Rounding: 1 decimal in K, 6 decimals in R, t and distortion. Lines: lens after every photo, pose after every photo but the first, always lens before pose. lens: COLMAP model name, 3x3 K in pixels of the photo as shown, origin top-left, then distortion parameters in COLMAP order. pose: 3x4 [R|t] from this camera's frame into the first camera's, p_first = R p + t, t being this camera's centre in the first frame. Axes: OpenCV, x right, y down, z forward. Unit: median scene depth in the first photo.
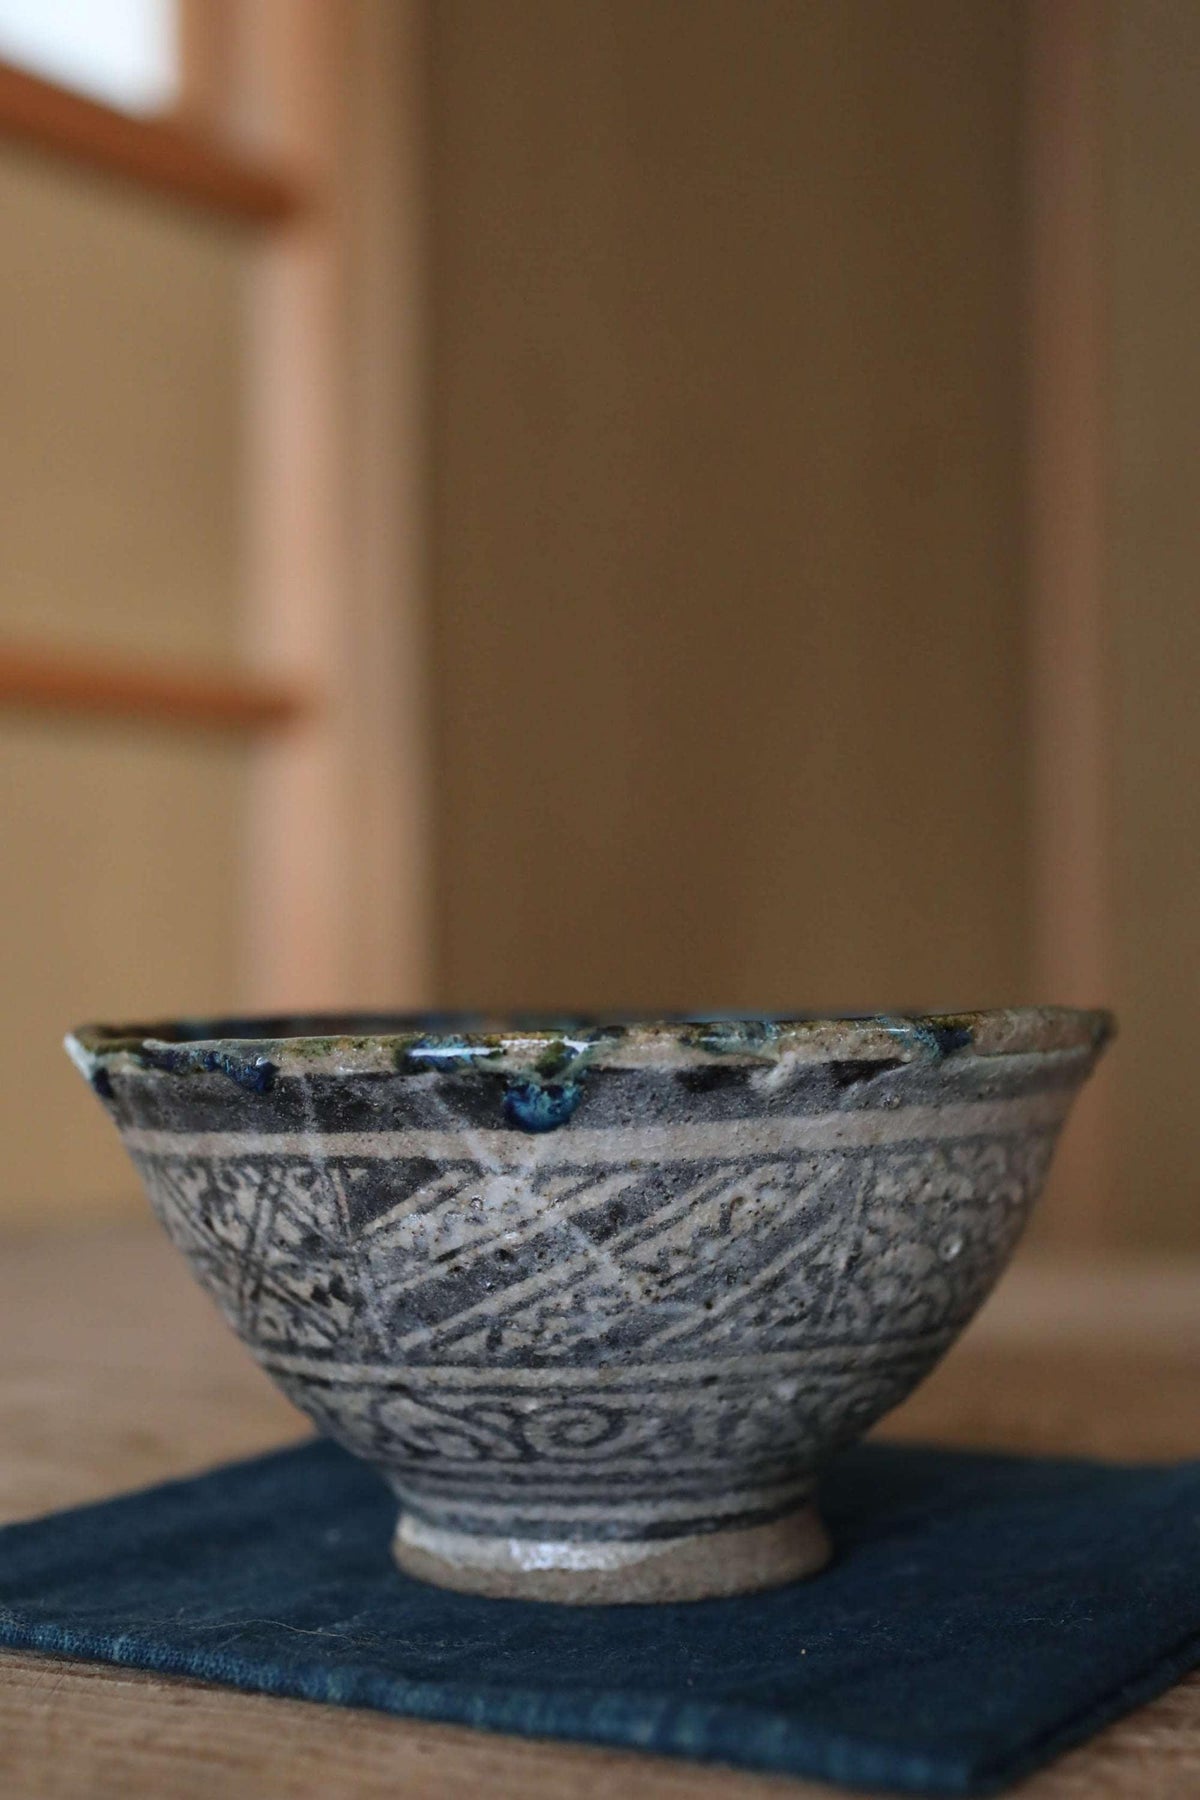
lens RADIAL K [[3067.8, 0, 525.7], [0, 3067.8, 898.2], [0, 0, 1]] dist [-0.142168, 2.027965]
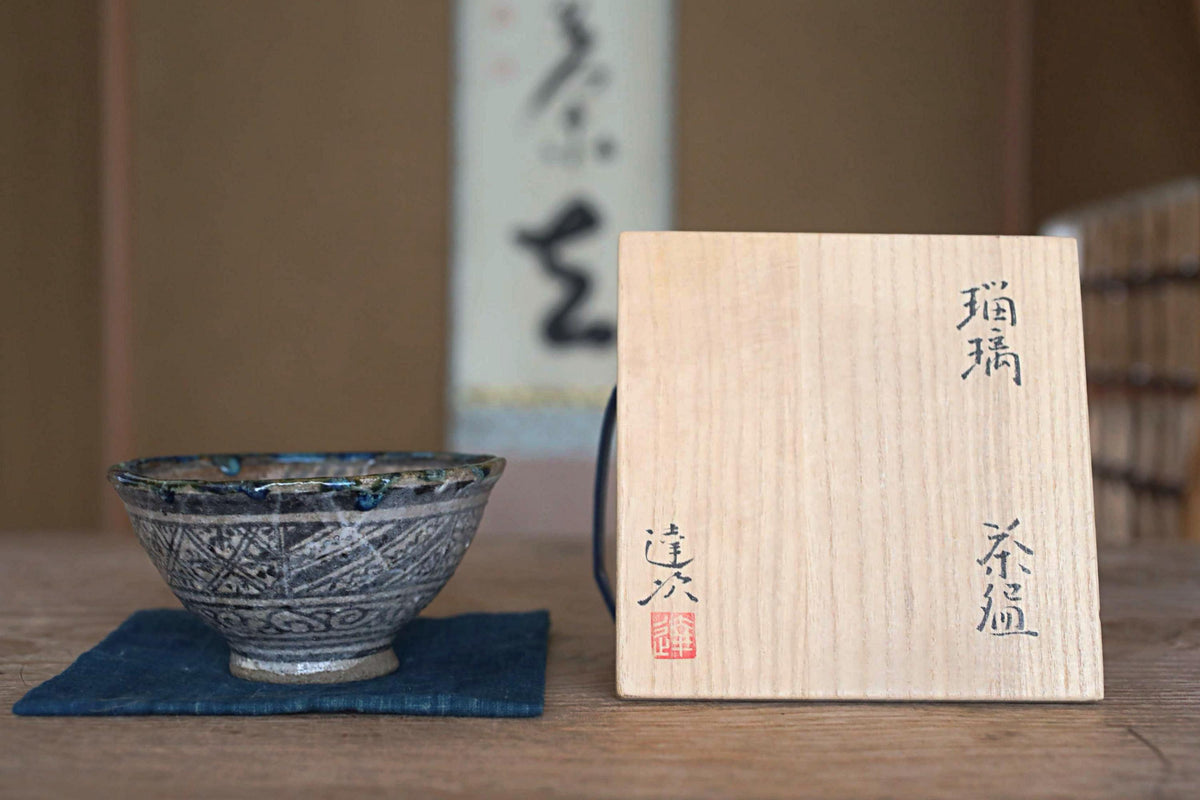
lens RADIAL K [[1974.7, 0, 600.0], [0, 1974.7, 400.0], [0, 0, 1]] dist [0.016035, 0.090383]
pose [[0.850919, -0.011499, 0.525171, -0.732981], [-0.015848, 0.998743, 0.047547, -0.109947], [-0.525058, -0.048782, 0.849667, -0.617390]]
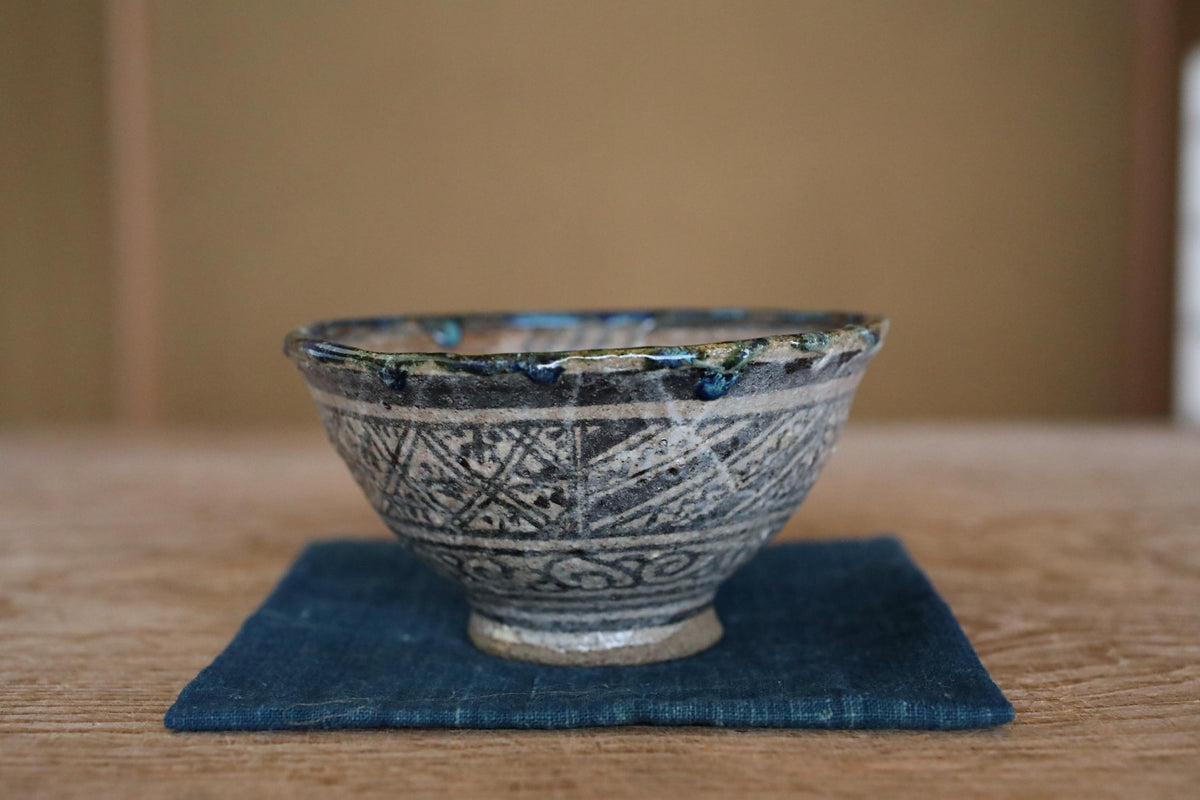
lens RADIAL K [[2045.2, 0, 595.4], [0, 2045.2, 457.4], [0, 0, 1]] dist [-0.142168, 2.027965]
pose [[0.863863, -0.067094, 0.499238, -0.612424], [-0.004927, 0.989917, 0.141564, -0.053696], [-0.503702, -0.124752, 0.854822, 0.034321]]
